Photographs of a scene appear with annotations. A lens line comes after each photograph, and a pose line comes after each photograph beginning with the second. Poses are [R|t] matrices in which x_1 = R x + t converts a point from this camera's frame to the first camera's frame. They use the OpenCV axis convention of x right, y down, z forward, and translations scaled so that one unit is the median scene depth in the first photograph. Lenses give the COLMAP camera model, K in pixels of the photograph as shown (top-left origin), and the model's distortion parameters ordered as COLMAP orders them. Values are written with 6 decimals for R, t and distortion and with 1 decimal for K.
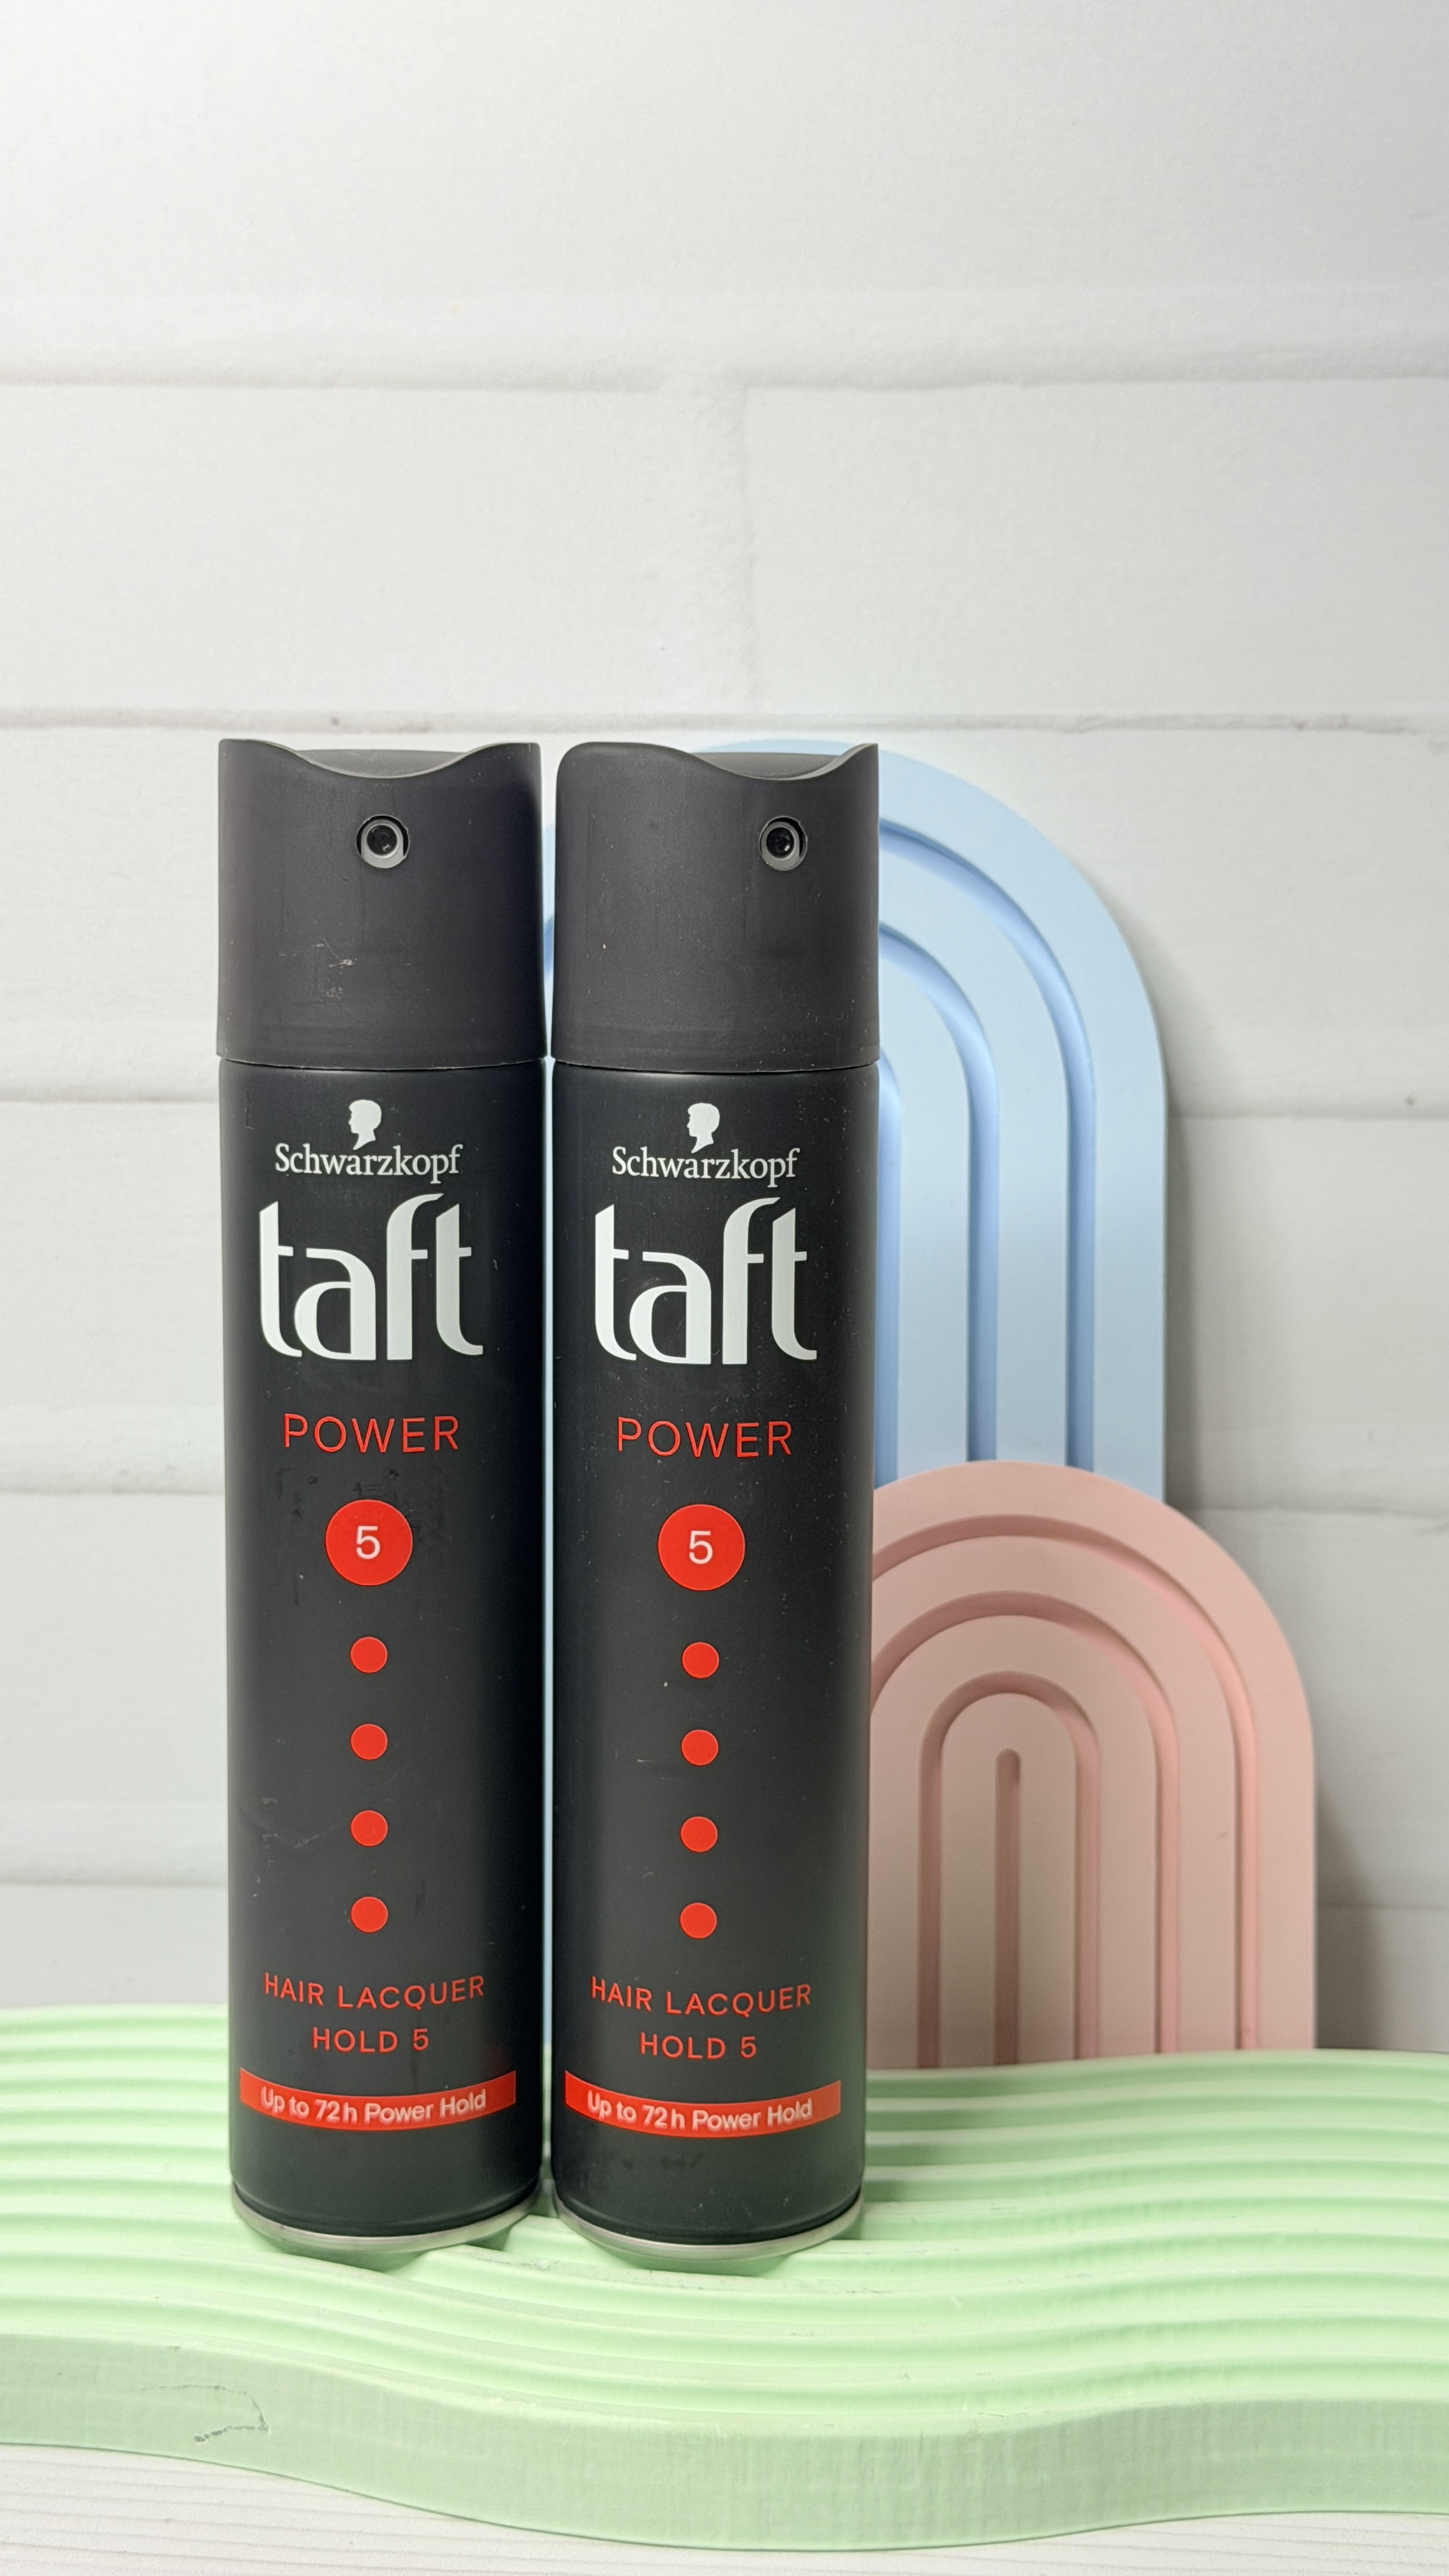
lens RADIAL K [[3706.0, 0, 713.0], [0, 3706.0, 1225.9], [0, 0, 1]] dist [0.234509, -0.652381]
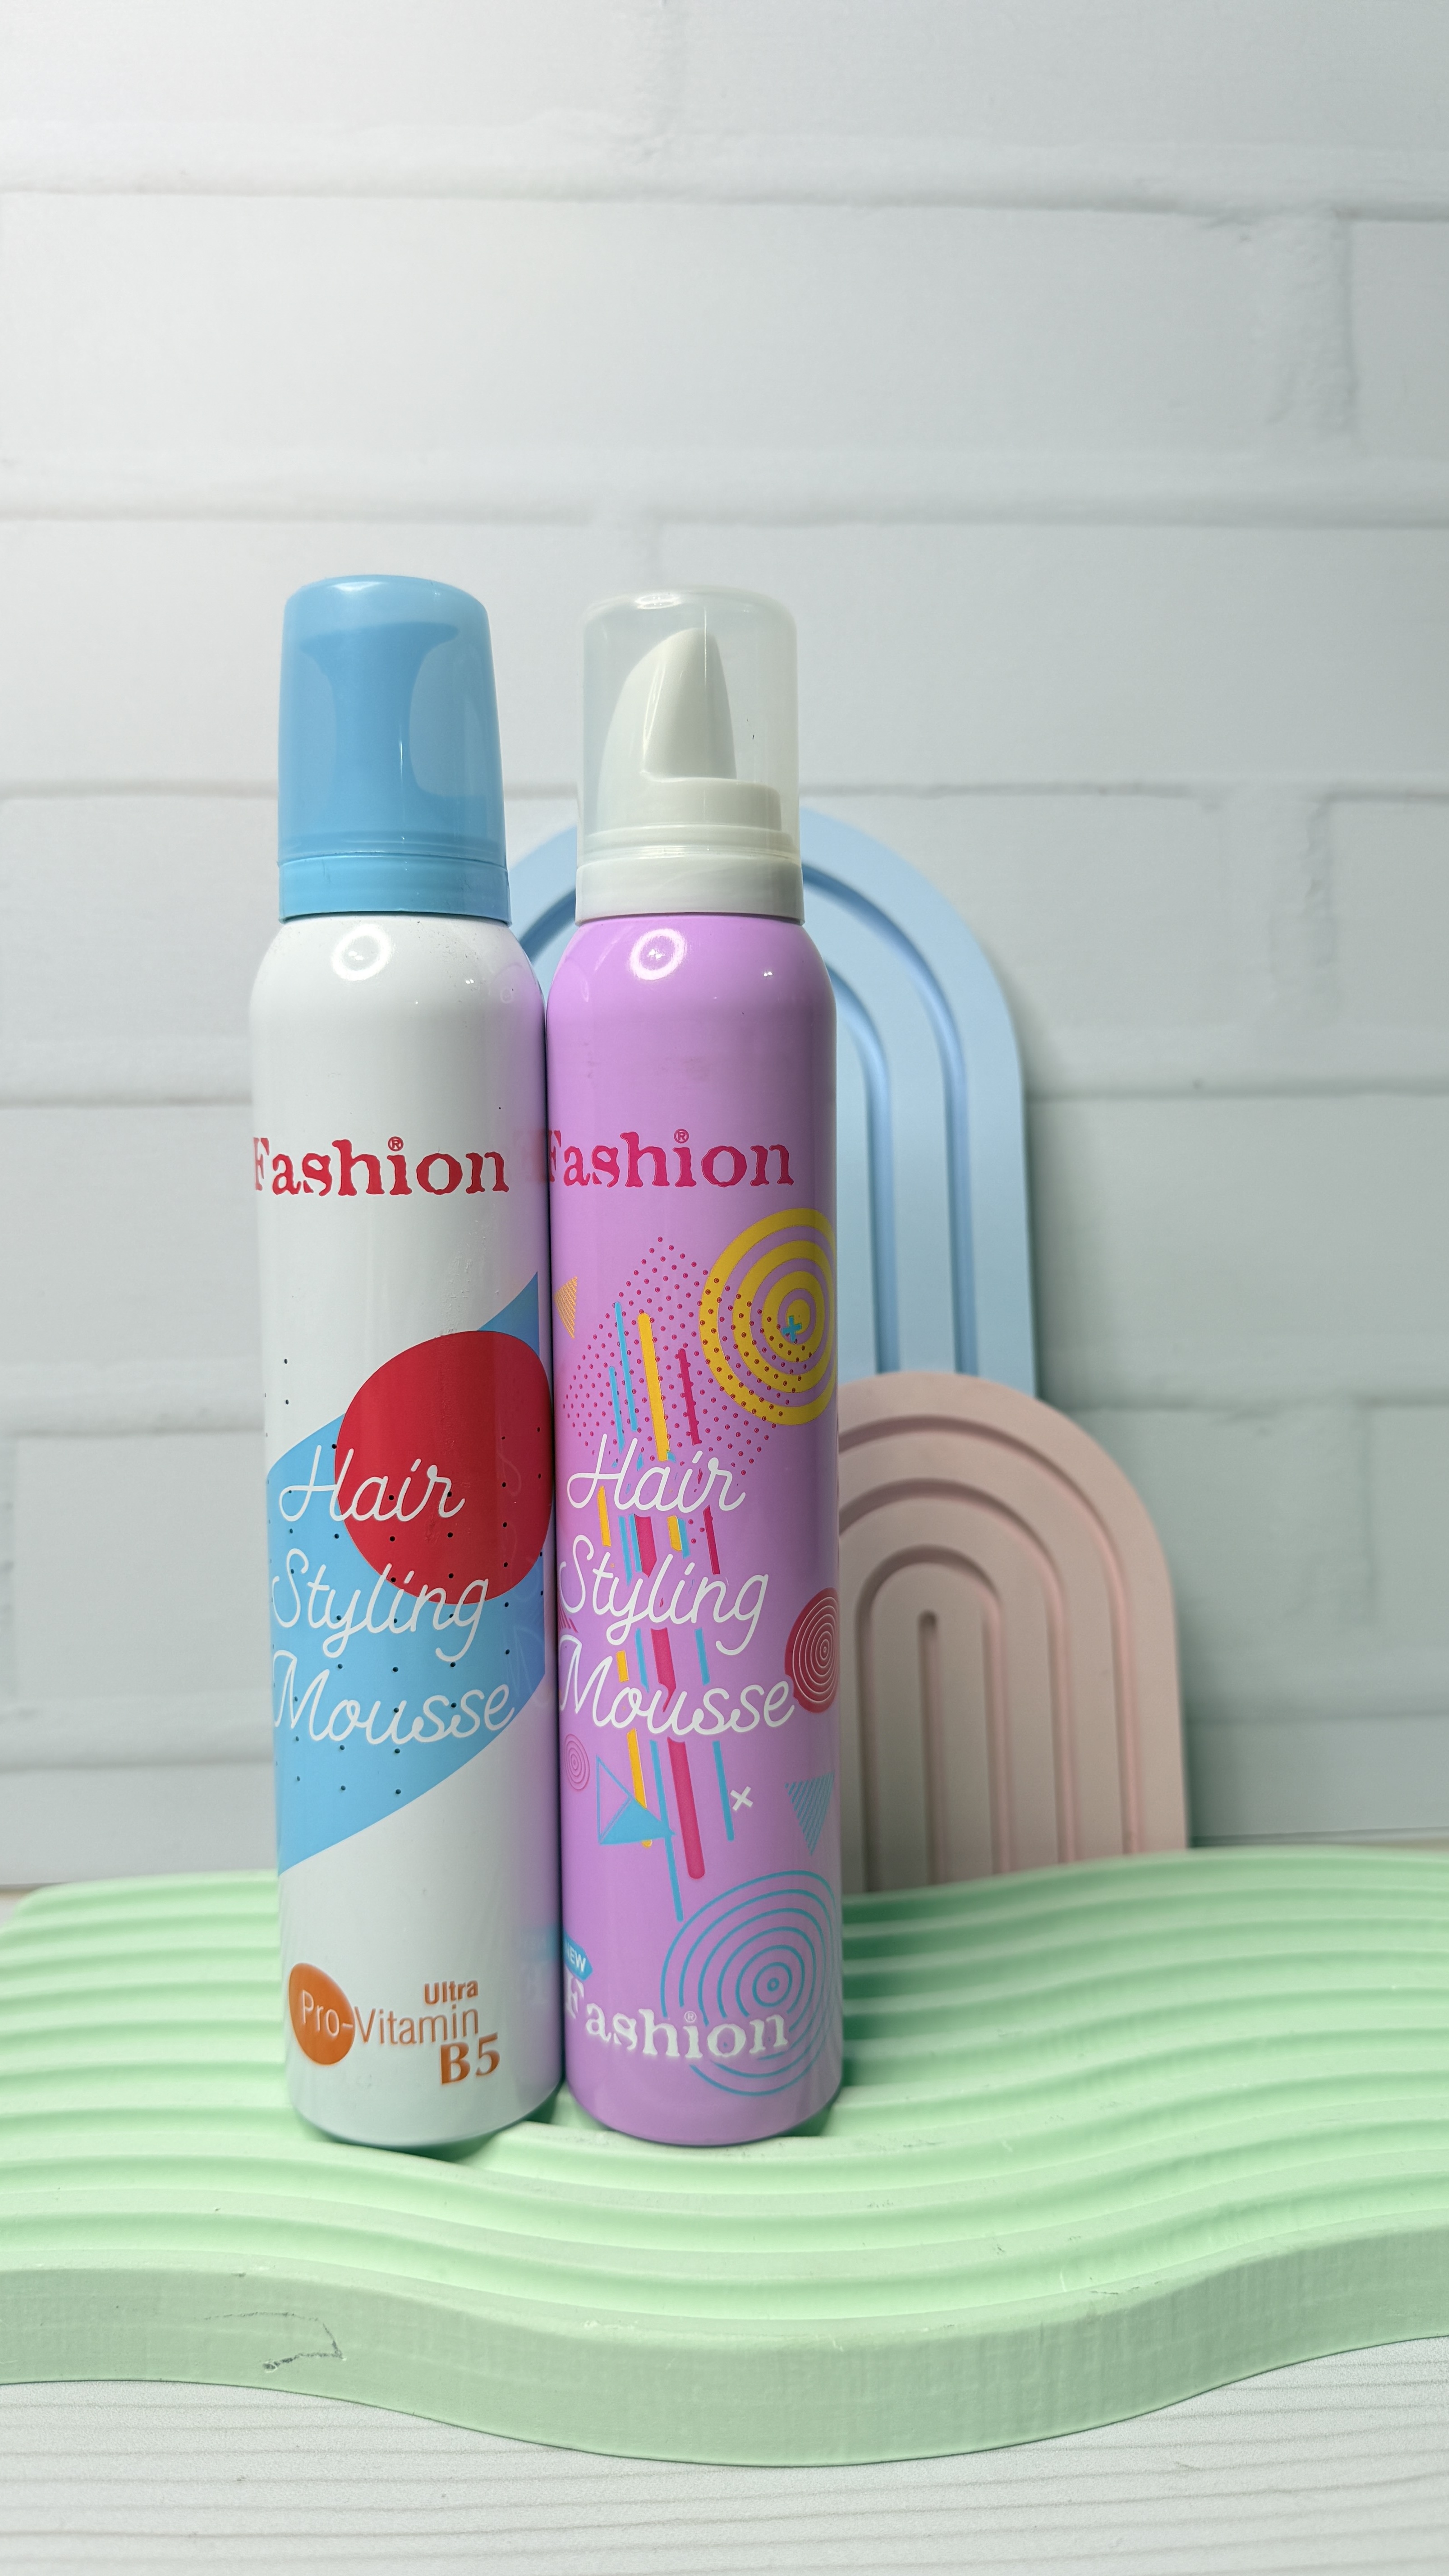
lens RADIAL K [[1871.0, 0, 694.0], [0, 1871.0, 1270.7], [0, 0, 1]] dist [-0.028688, -0.003170]
pose [[0.992472, -0.027905, 0.119250, -0.062930], [0.034076, 0.998166, -0.050027, 0.057803], [-0.117636, 0.053714, 0.991603, 0.413701]]
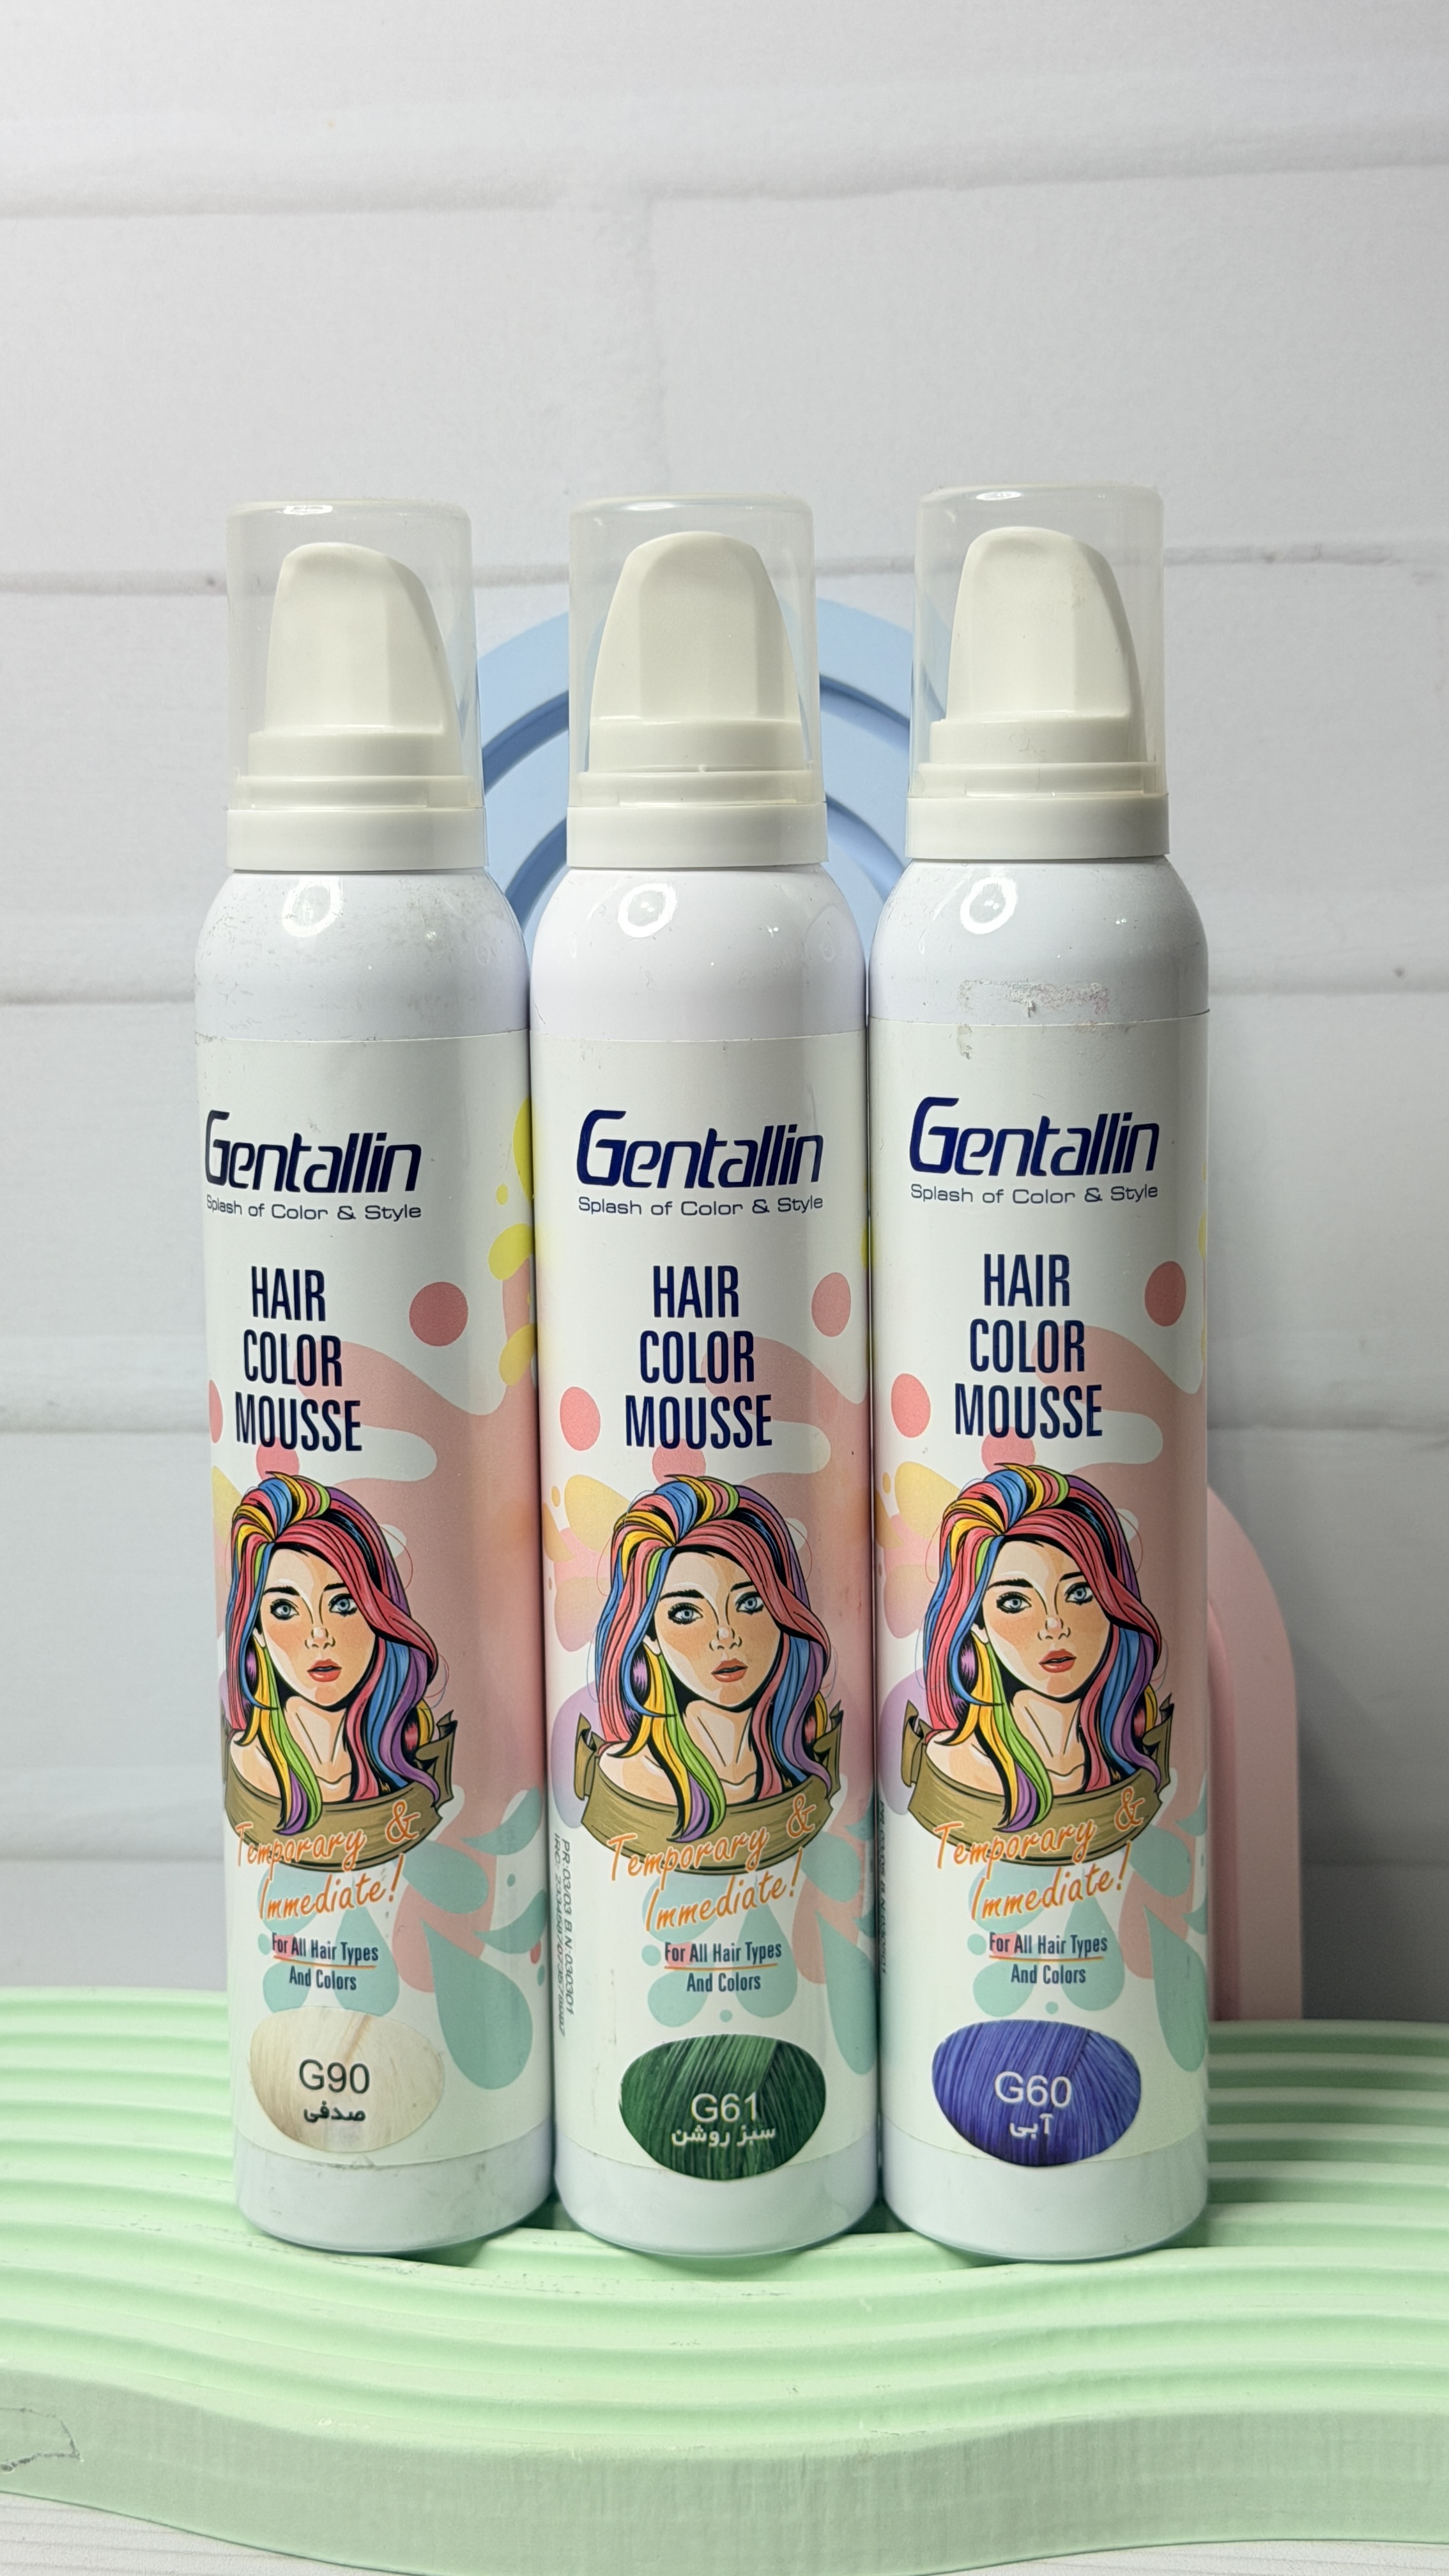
lens RADIAL K [[3709.5, 0, 732.2], [0, 3709.5, 1225.8], [0, 0, 1]] dist [0.228237, -0.587500]
pose [[0.999202, -0.018691, -0.035294, 0.058545], [0.018675, 0.999825, -0.000800, 0.026786], [0.035303, 0.000140, 0.999377, 0.094002]]
